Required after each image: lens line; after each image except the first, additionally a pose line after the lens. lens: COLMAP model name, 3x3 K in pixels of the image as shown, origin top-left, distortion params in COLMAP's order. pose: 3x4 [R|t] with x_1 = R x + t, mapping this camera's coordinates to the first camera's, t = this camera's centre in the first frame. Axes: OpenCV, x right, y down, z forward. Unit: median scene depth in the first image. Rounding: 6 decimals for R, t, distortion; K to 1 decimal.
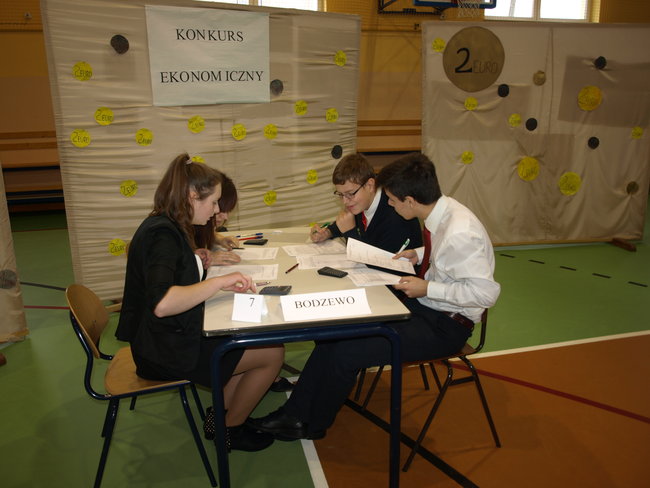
lens RADIAL K [[528.8, 0, 312.9], [0, 528.8, 244.6], [0, 0, 1]] dist [-0.104578, 0.072750]
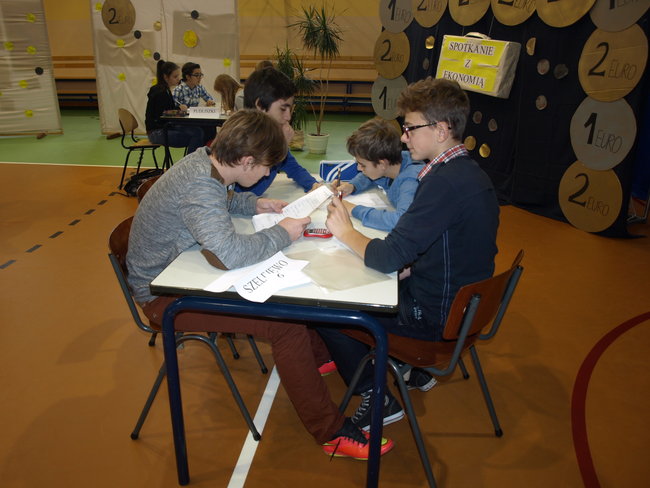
lens RADIAL K [[528.8, 0, 312.9], [0, 528.8, 244.6], [0, 0, 1]] dist [-0.104578, 0.072750]
pose [[0.930356, 0.154891, -0.332335, 1.526952], [-0.115488, 0.984047, 0.135332, 0.061917], [0.347995, -0.087527, 0.933402, -0.356383]]
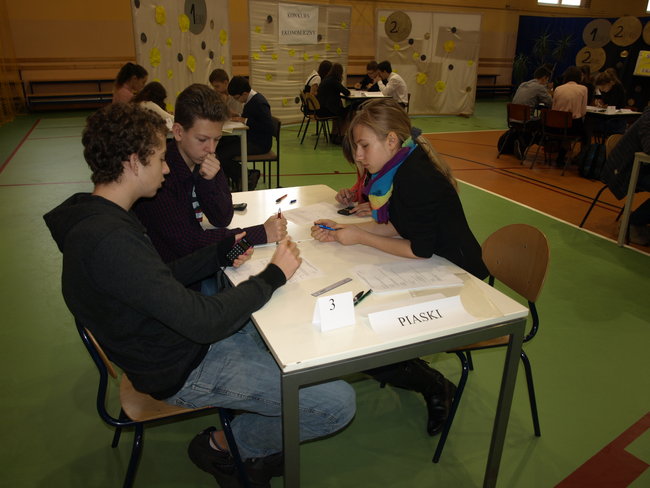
lens RADIAL K [[528.8, 0, 312.9], [0, 528.8, 244.6], [0, 0, 1]] dist [-0.104578, 0.072750]
pose [[0.983929, -0.032498, 0.175578, -0.463135], [0.012416, 0.993370, 0.114286, 0.304728], [-0.178128, -0.110269, 0.977809, -1.190395]]
